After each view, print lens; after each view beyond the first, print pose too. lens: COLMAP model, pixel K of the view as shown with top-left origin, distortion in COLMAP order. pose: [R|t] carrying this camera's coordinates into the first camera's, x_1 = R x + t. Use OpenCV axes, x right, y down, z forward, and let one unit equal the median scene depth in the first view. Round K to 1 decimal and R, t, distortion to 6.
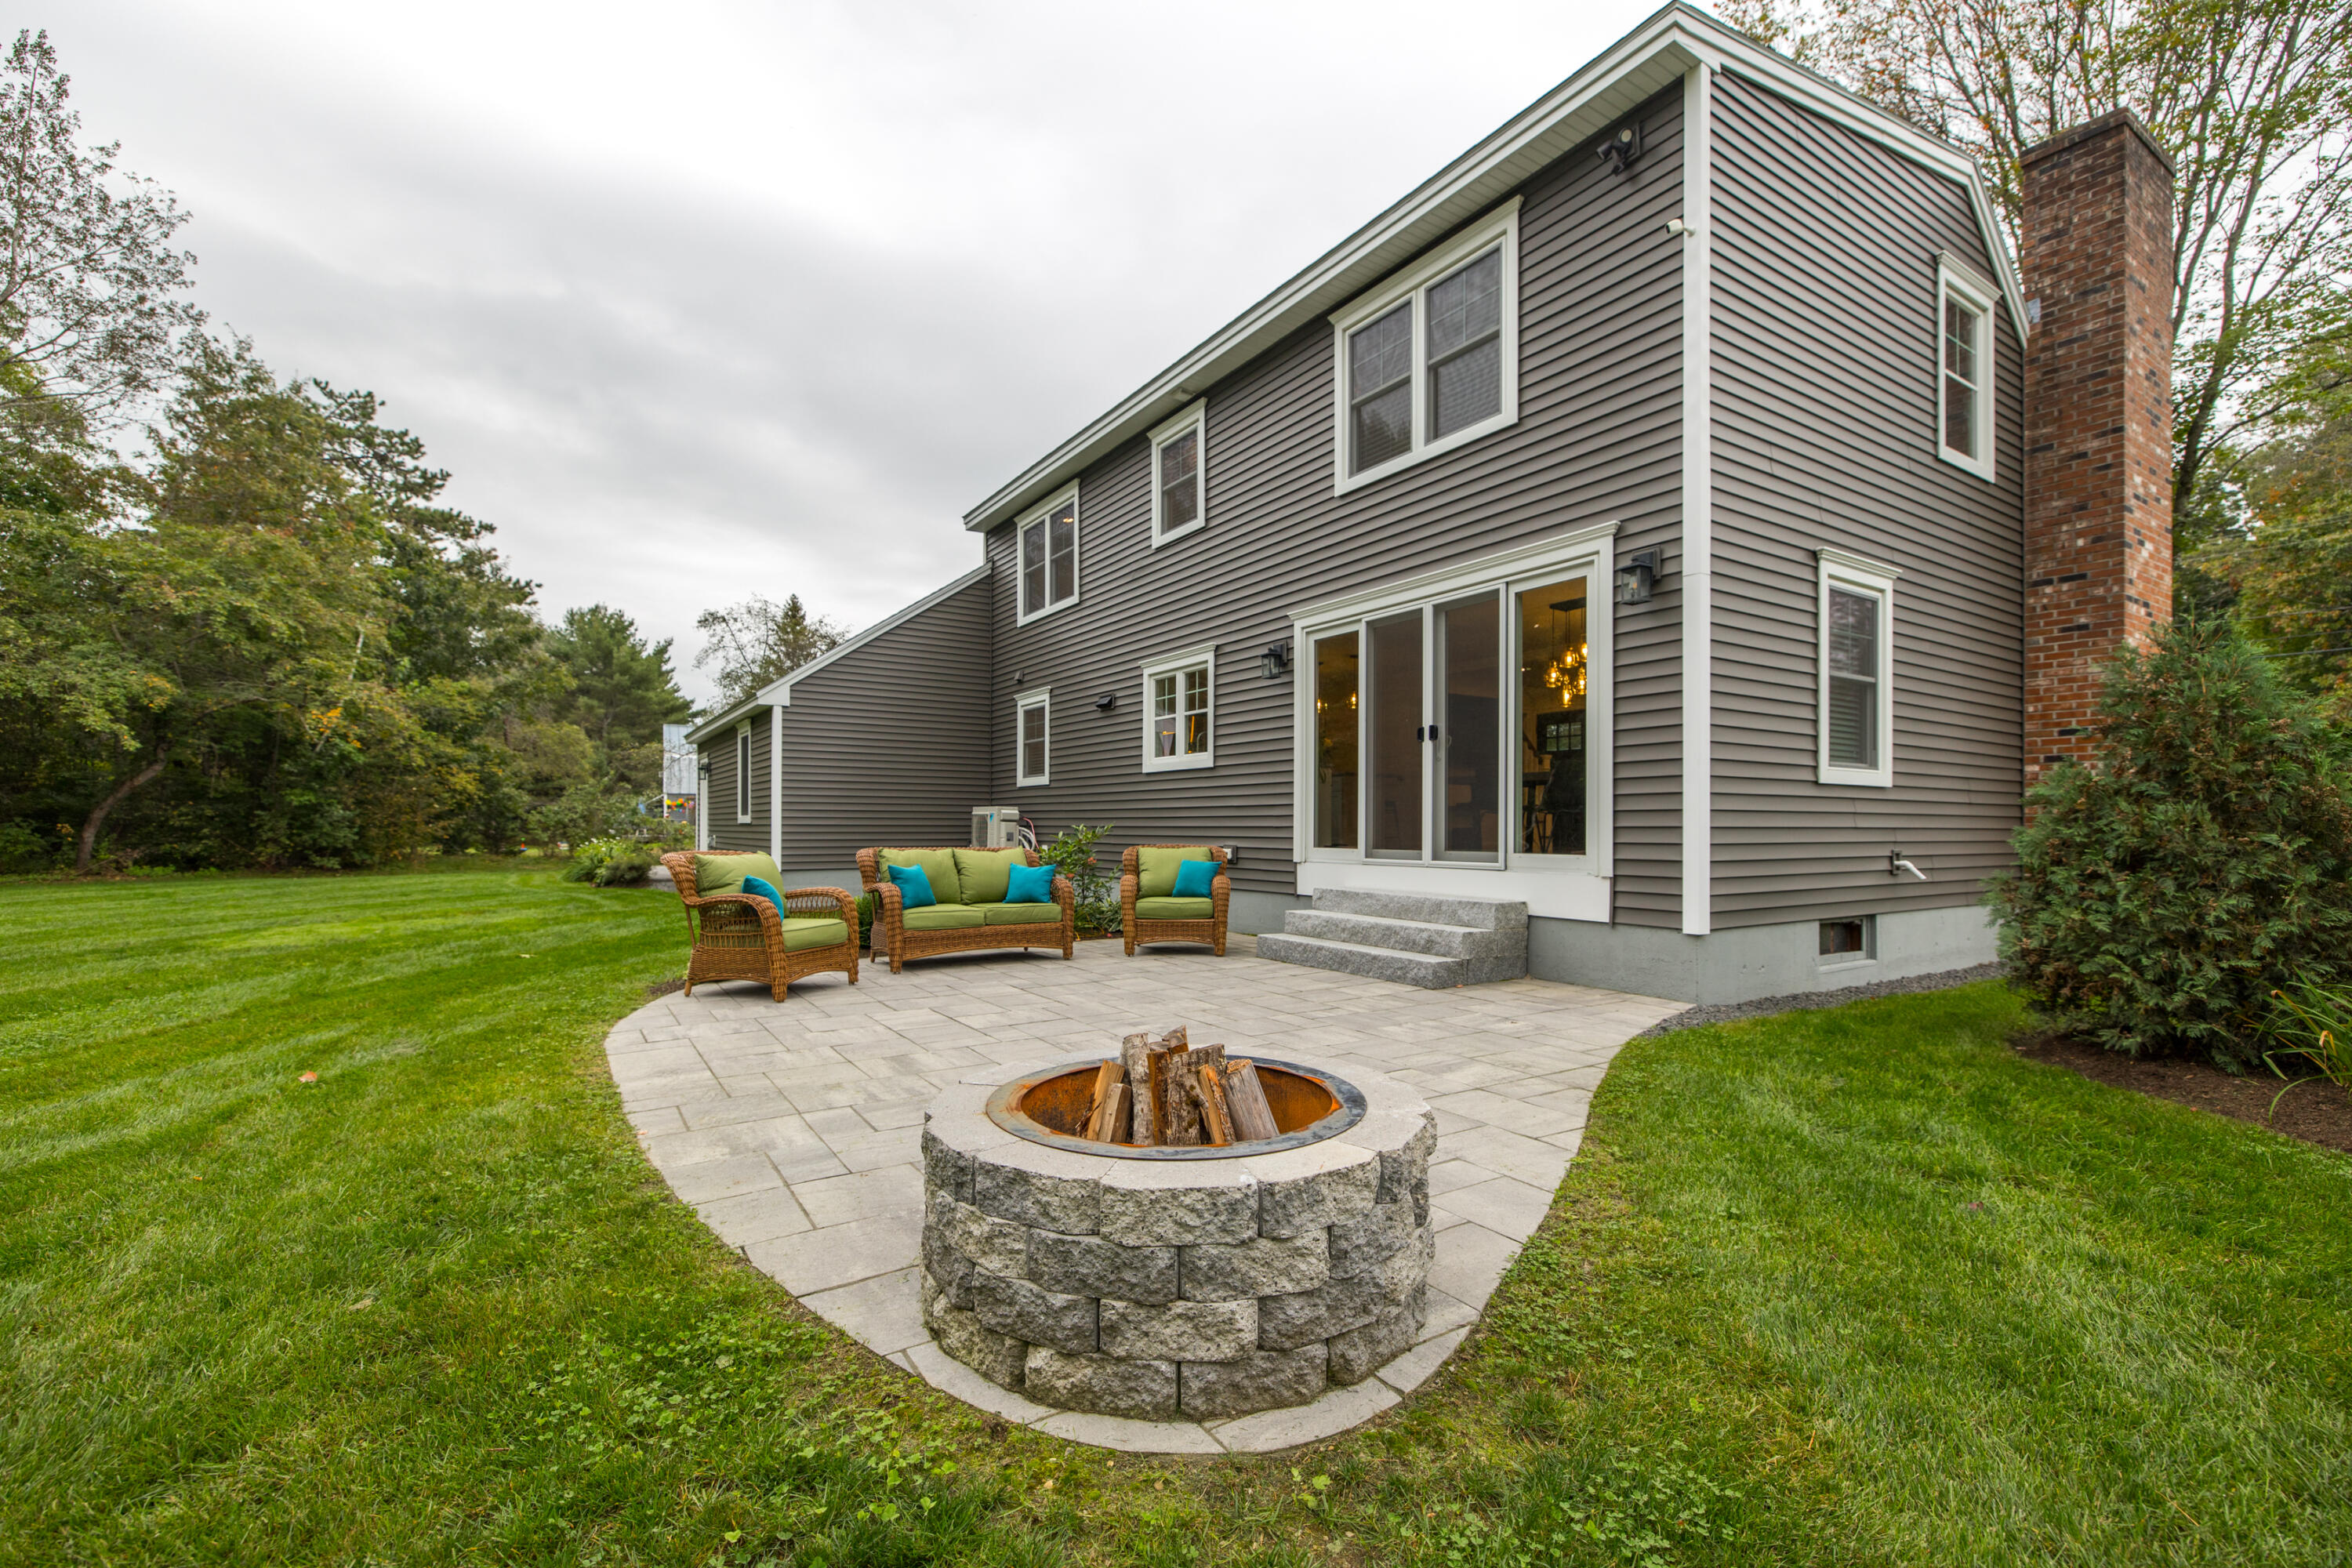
lens RADIAL K [[1000.2, 0, 1171.9], [0, 1000.2, 814.6], [0, 0, 1]] dist [0.000445, -0.000411]
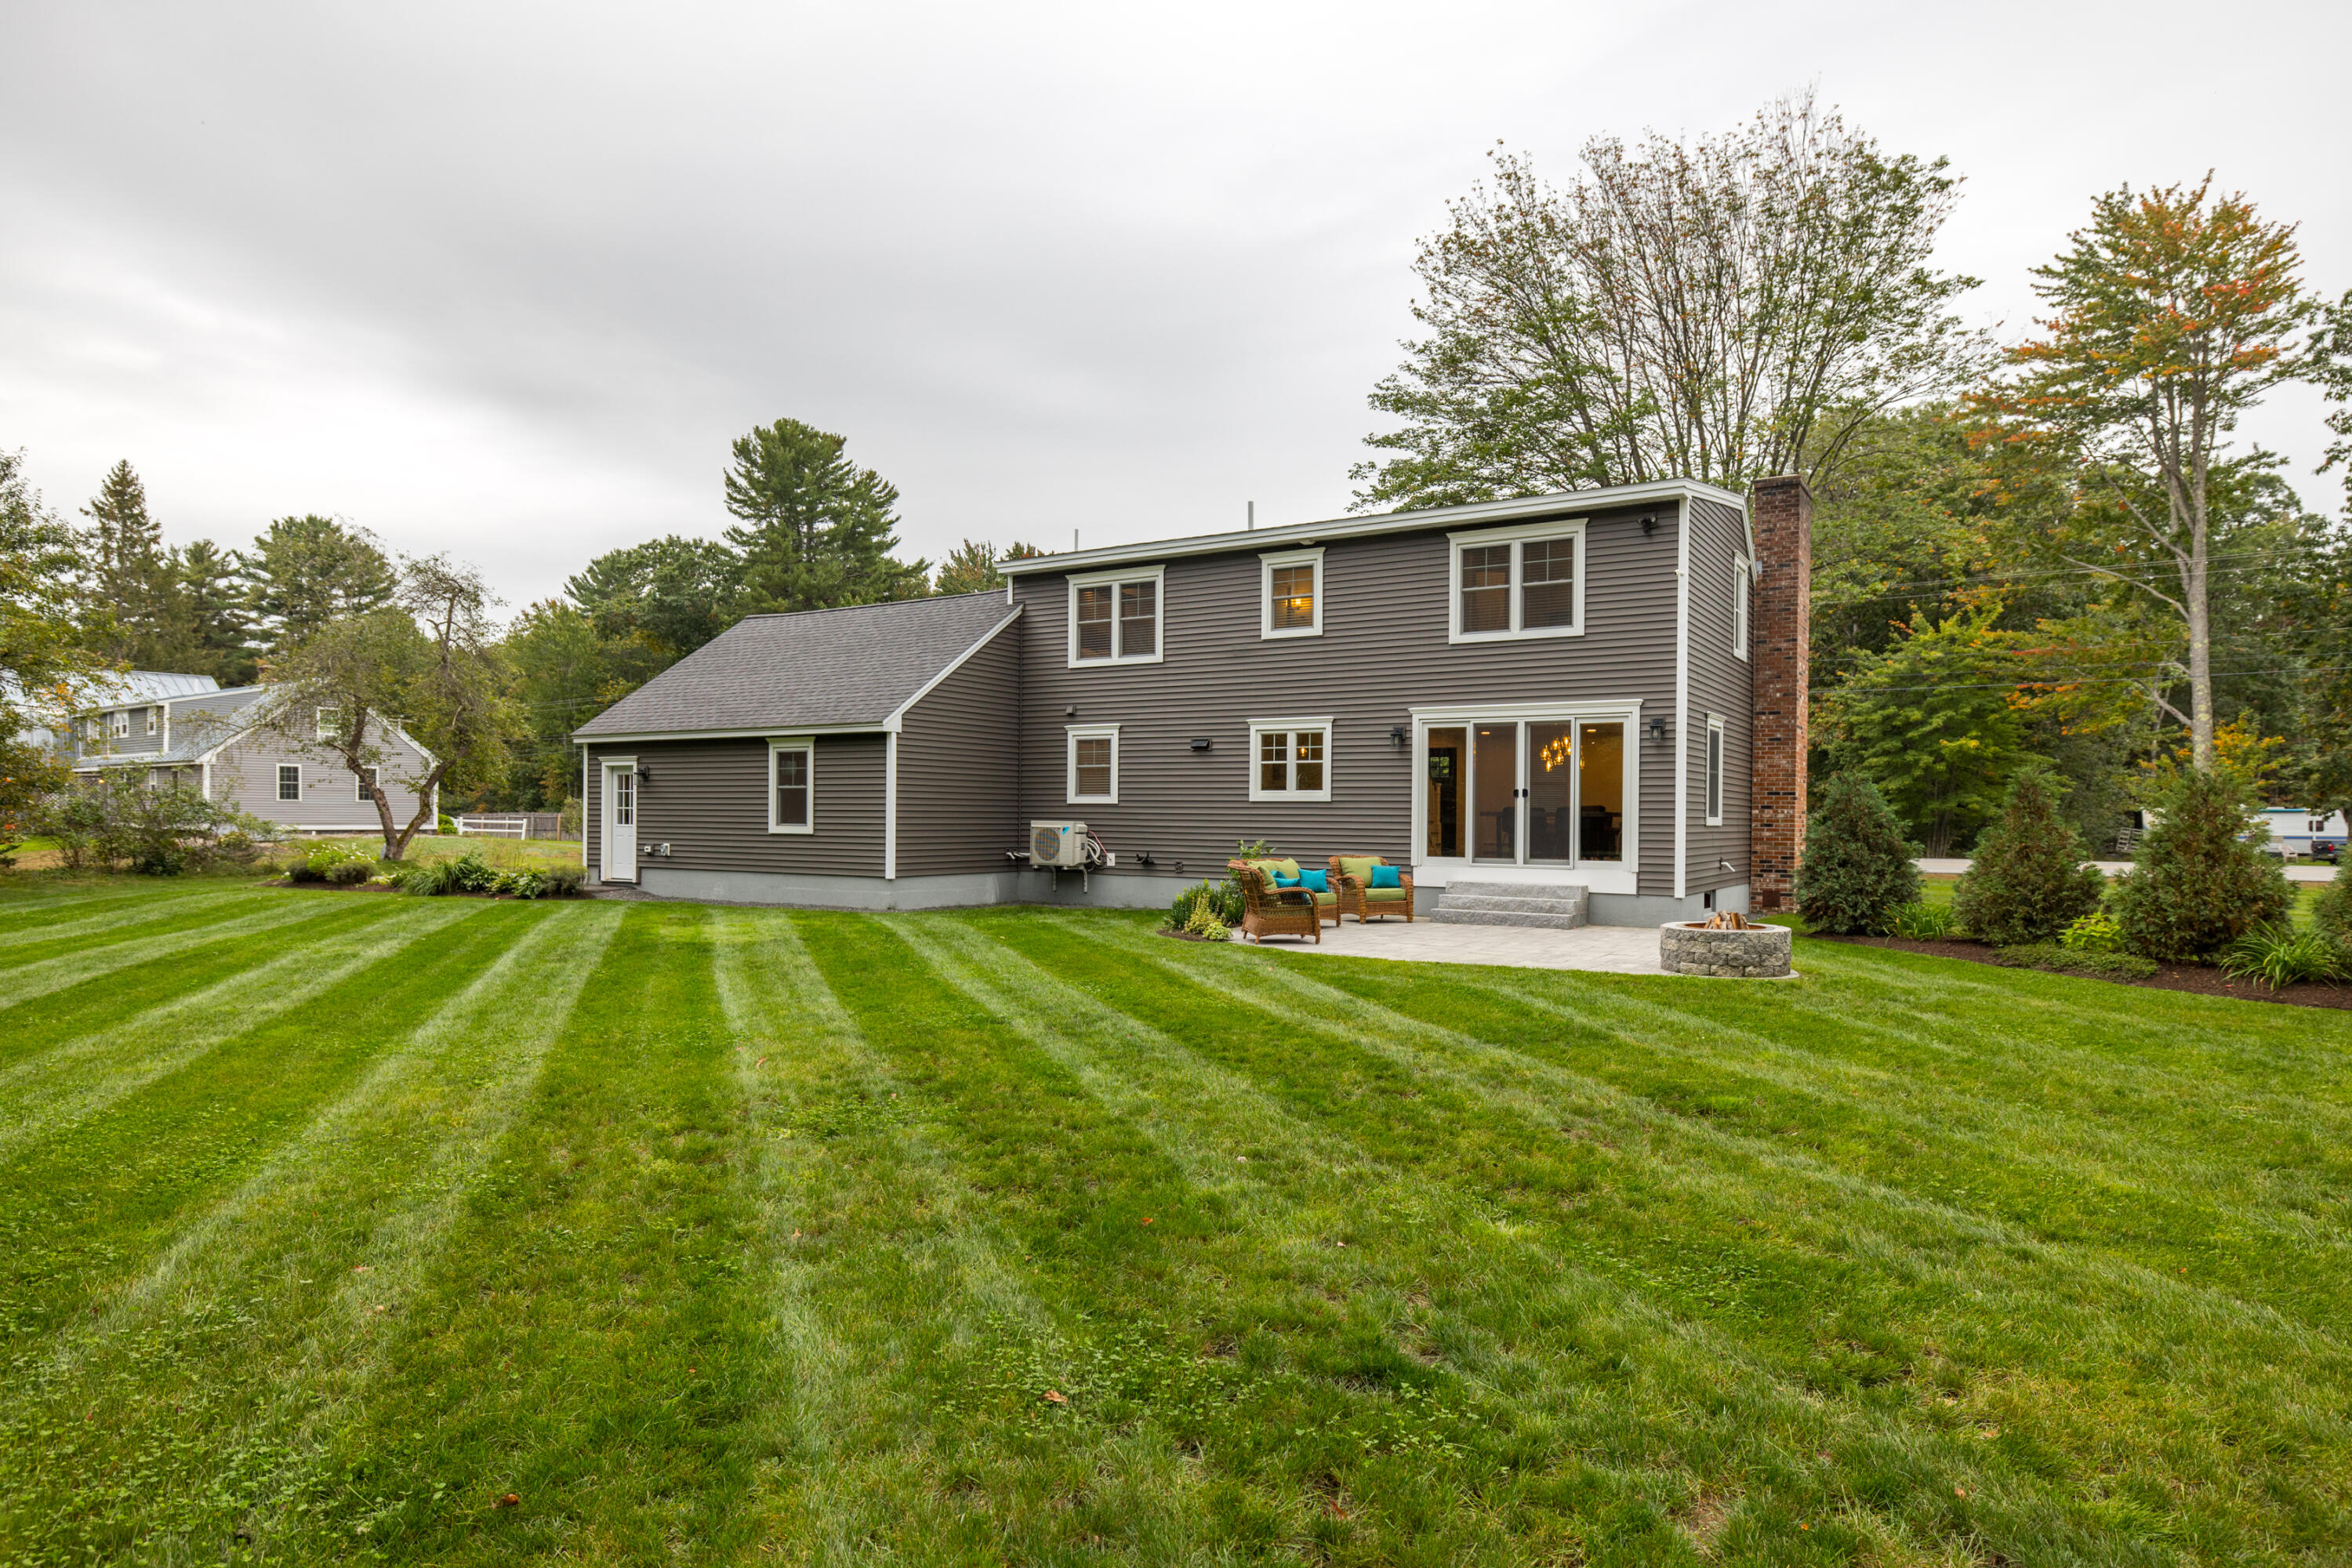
lens RADIAL K [[1345.6, 0, 1177.4], [0, 1345.6, 802.2], [0, 0, 1]] dist [0.005960, 0.000171]
pose [[0.906039, 0.010303, 0.423069, -1.190434], [-0.011633, 0.999932, 0.000563, -0.053662], [-0.423035, -0.005432, 0.906097, -0.828450]]
